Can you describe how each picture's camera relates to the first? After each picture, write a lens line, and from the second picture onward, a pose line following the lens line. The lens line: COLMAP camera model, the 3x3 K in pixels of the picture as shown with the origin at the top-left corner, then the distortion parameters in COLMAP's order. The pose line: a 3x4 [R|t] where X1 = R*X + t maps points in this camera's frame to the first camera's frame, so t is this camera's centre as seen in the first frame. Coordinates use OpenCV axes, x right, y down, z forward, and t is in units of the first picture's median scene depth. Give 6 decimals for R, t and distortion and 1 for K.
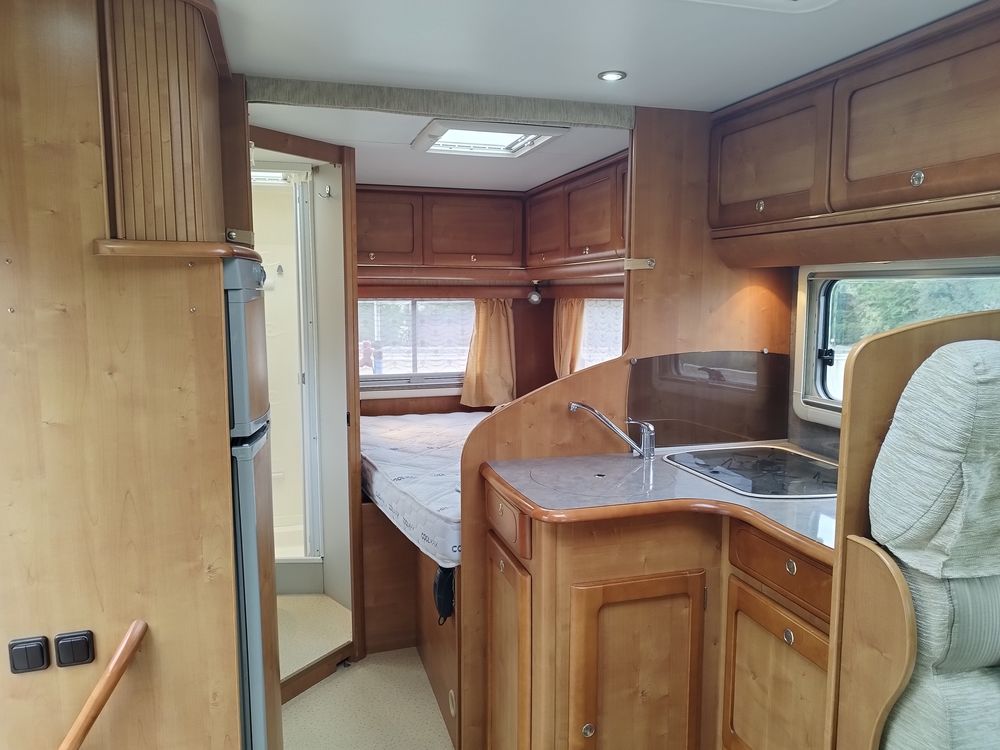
lens RADIAL K [[721.2, 0, 500.0], [0, 721.2, 375.0], [0, 0, 1]] dist [0.029442, -0.024649]
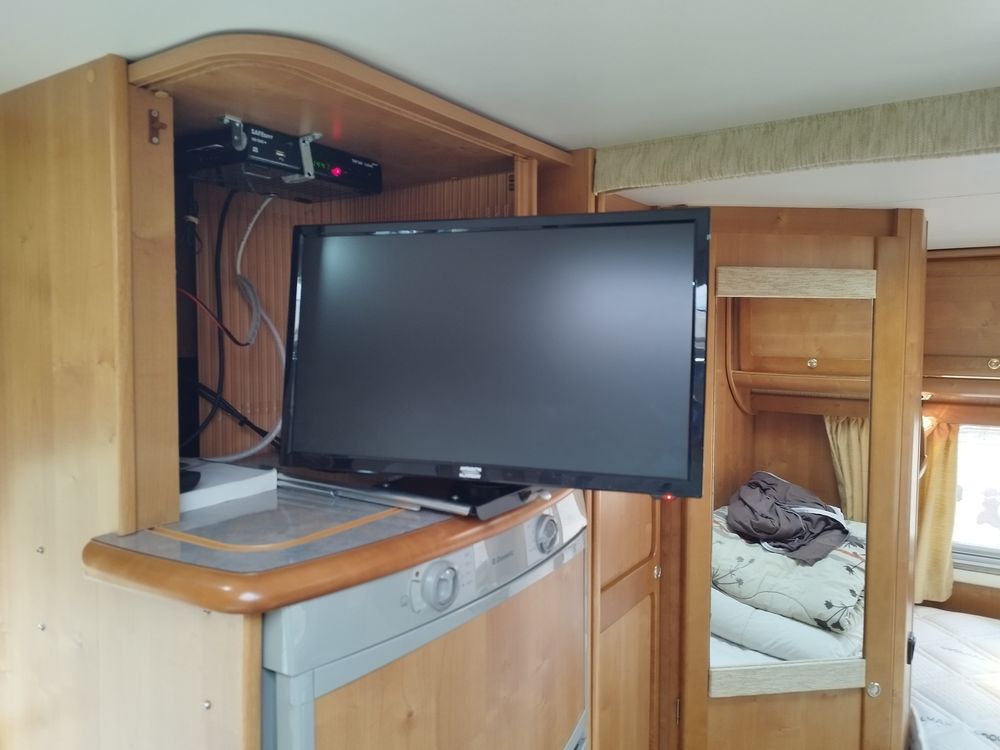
lens RADIAL K [[721.2, 0, 500.0], [0, 721.2, 375.0], [0, 0, 1]] dist [0.029442, -0.024649]
pose [[0.648346, 0.052931, -0.759504, 0.030805], [-0.090028, 0.995911, -0.007446, -0.220345], [0.756004, 0.073204, 0.650460, 0.574482]]
